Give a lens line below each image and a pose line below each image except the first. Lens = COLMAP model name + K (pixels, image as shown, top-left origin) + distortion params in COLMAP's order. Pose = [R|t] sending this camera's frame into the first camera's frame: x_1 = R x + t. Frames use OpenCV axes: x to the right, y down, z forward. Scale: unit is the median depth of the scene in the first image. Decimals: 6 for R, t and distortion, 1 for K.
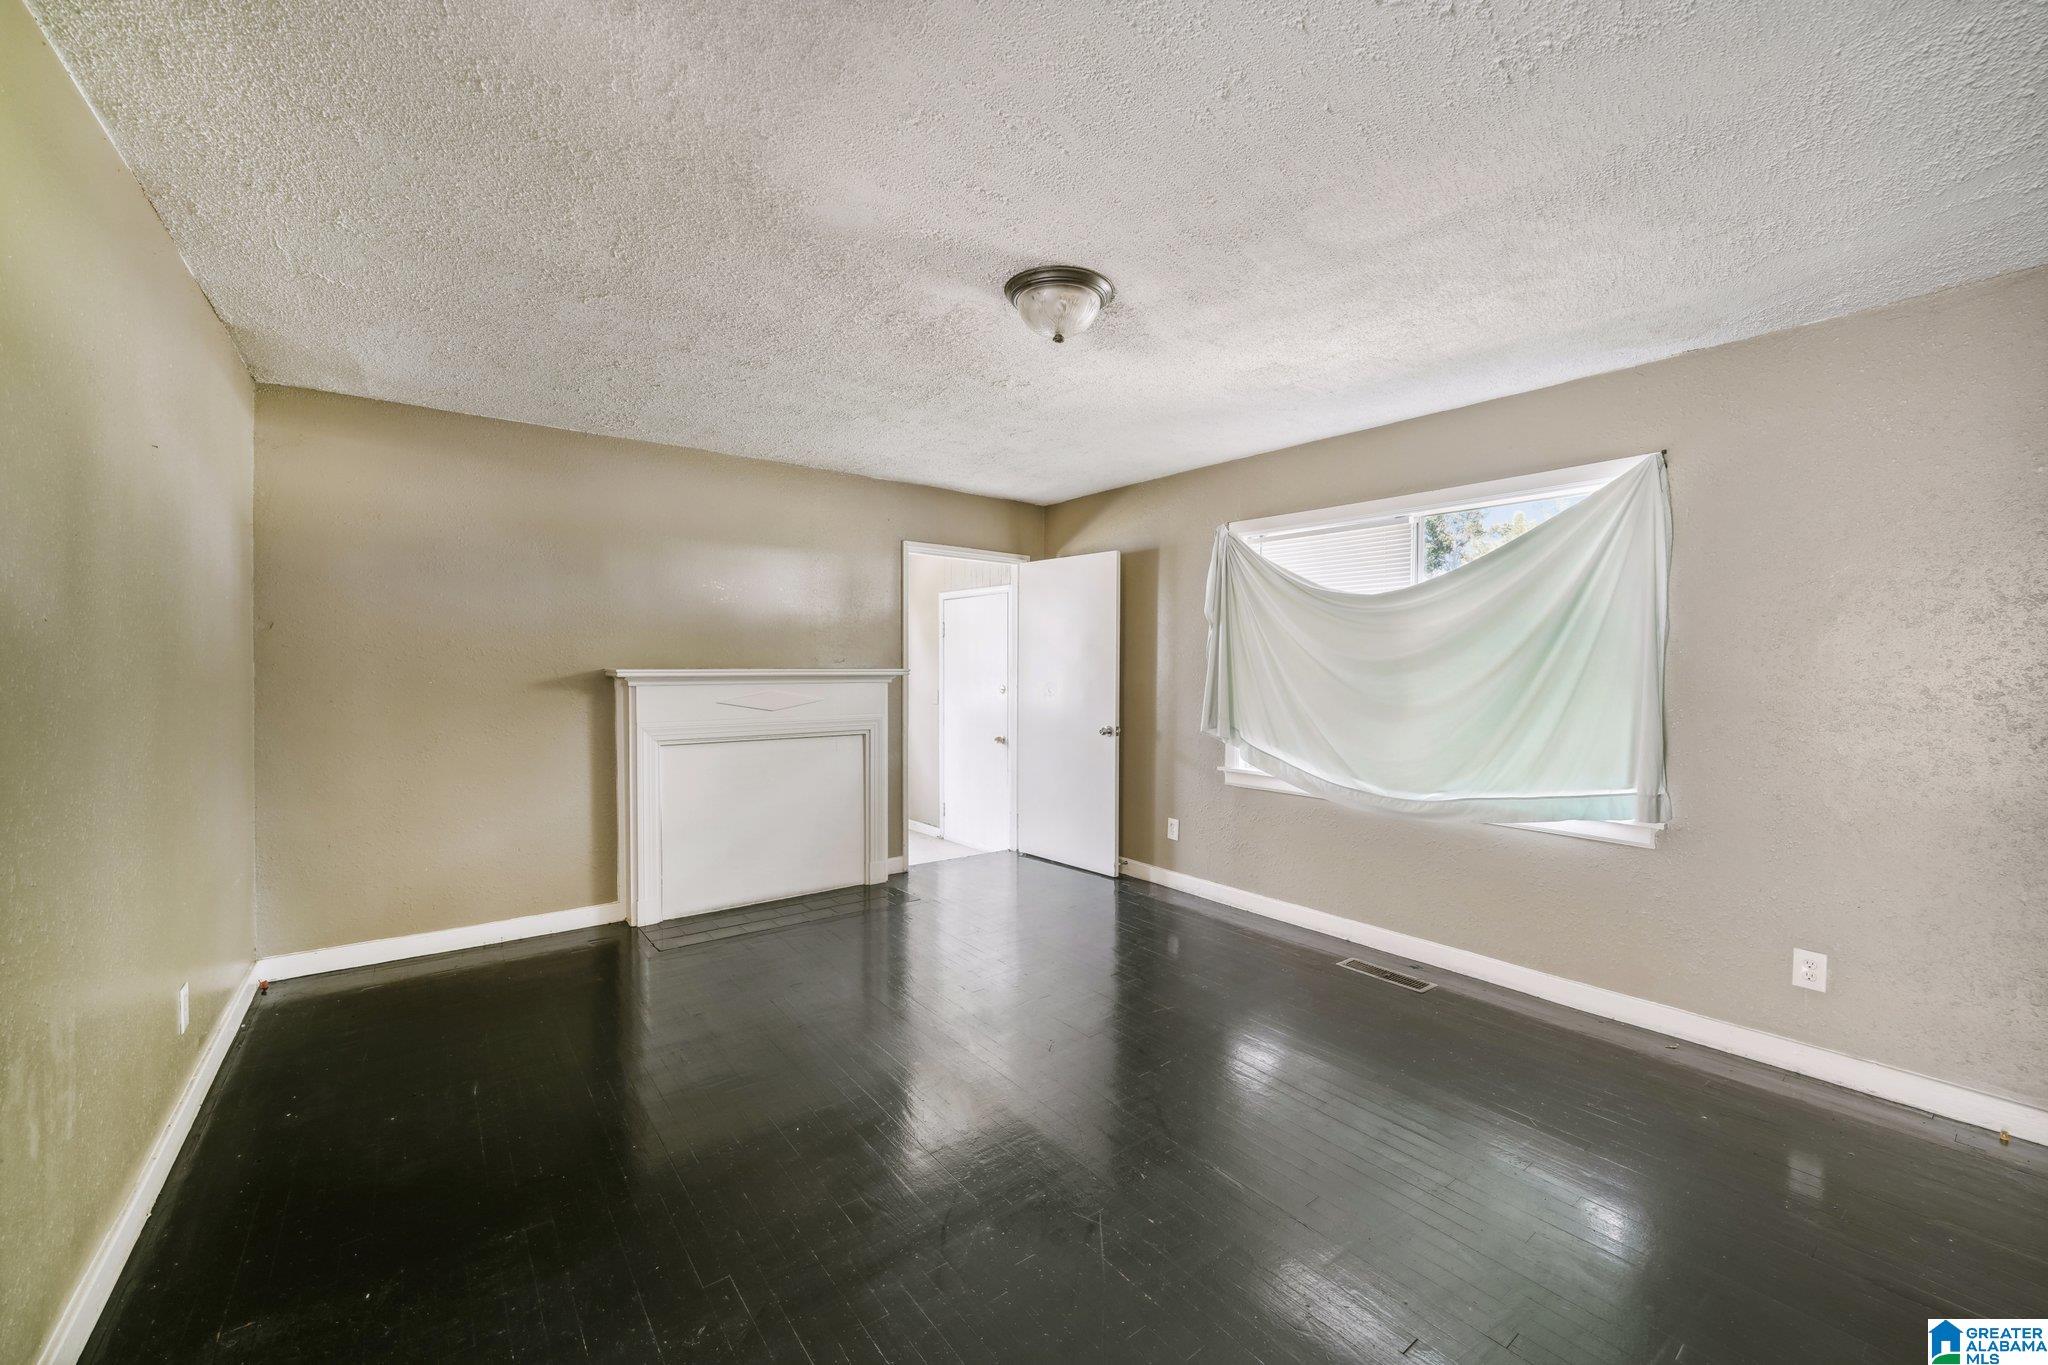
lens RADIAL K [[815.4, 0, 1024.0], [0, 815.4, 682.5], [0, 0, 1]] dist [0.000513, 0.000036]
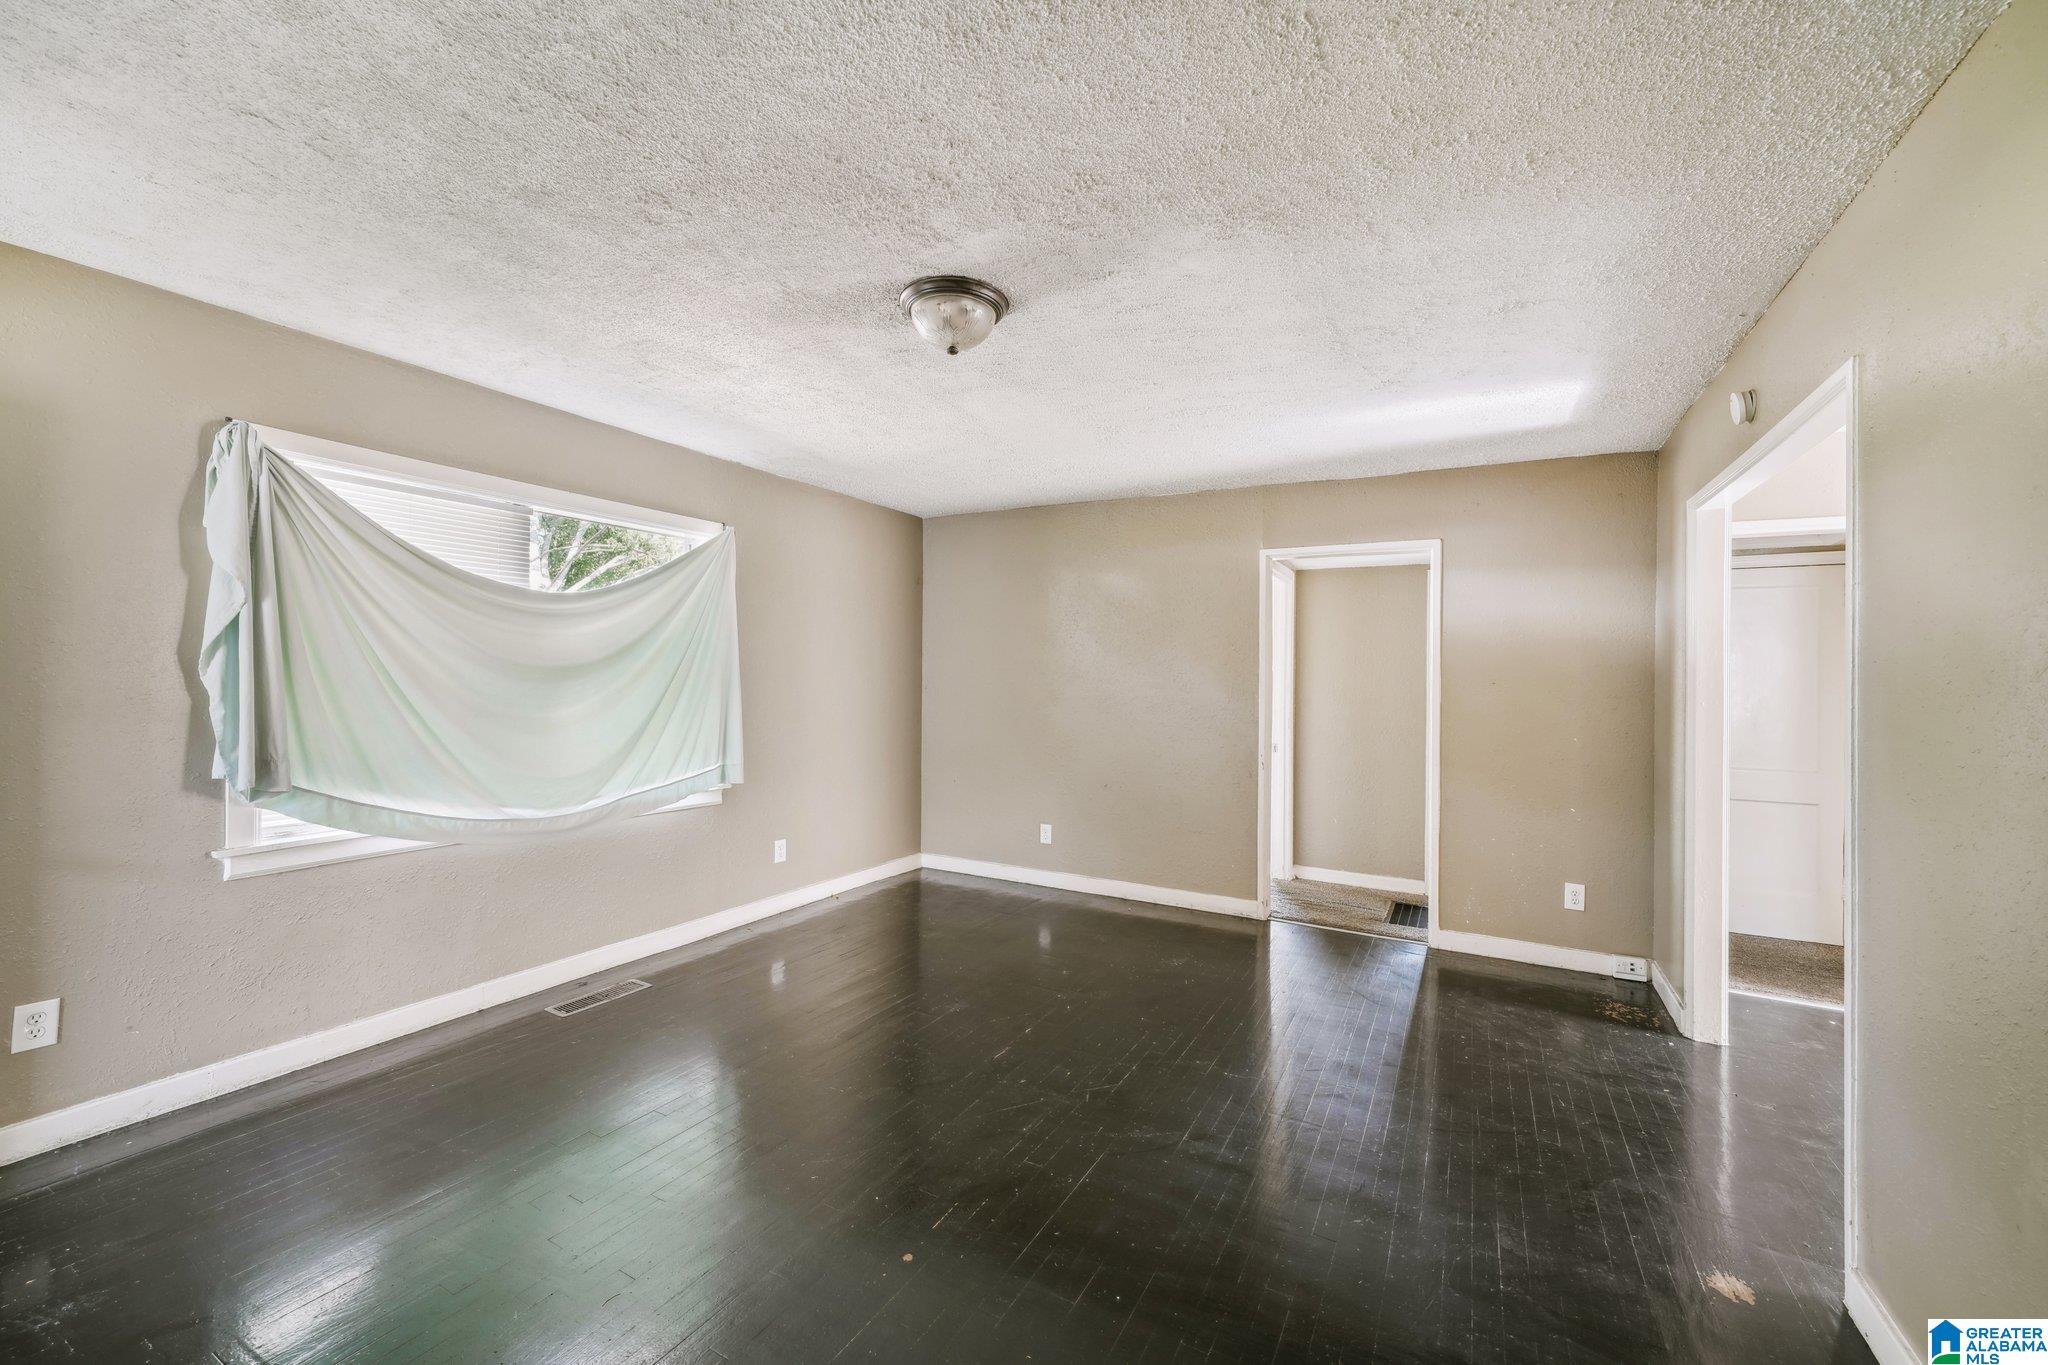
lens RADIAL K [[815.4, 0, 1024.0], [0, 815.4, 682.5], [0, 0, 1]] dist [0.000513, 0.000036]
pose [[-0.400554, 0.003680, 0.916266, -0.602471], [0.025290, 0.999655, 0.007040, -0.003273], [-0.915924, 0.025992, -0.400509, 0.872464]]
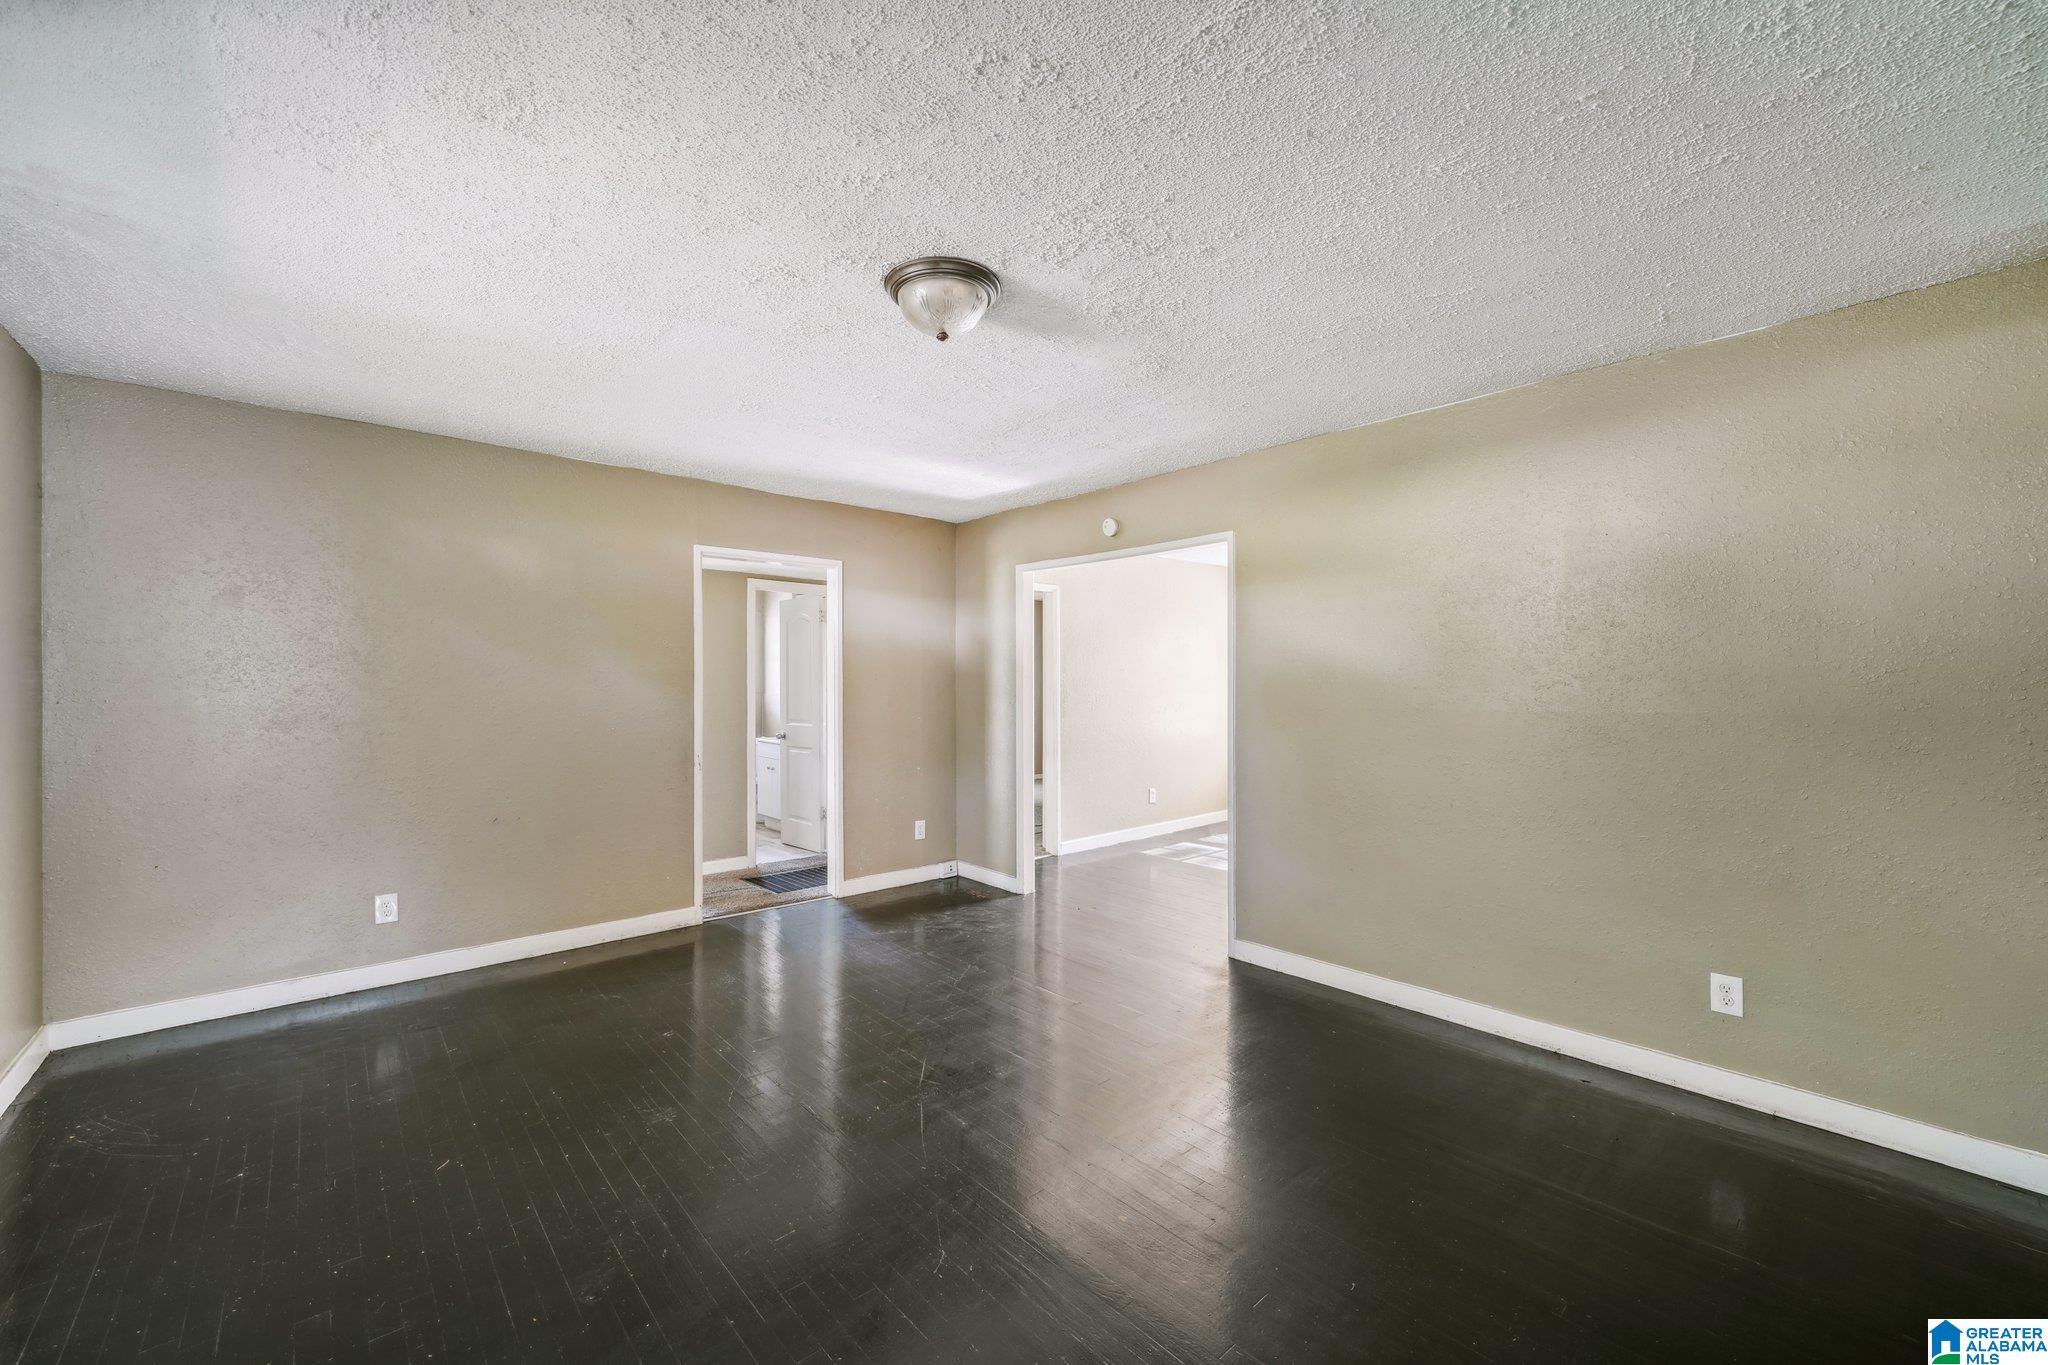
lens RADIAL K [[815.4, 0, 1024.0], [0, 815.4, 682.5], [0, 0, 1]] dist [0.000513, 0.000036]
pose [[-0.997084, 0.017983, -0.074159, 0.025833], [0.015268, 0.999198, 0.037020, -0.022123], [0.074765, 0.035780, -0.996559, 1.309678]]
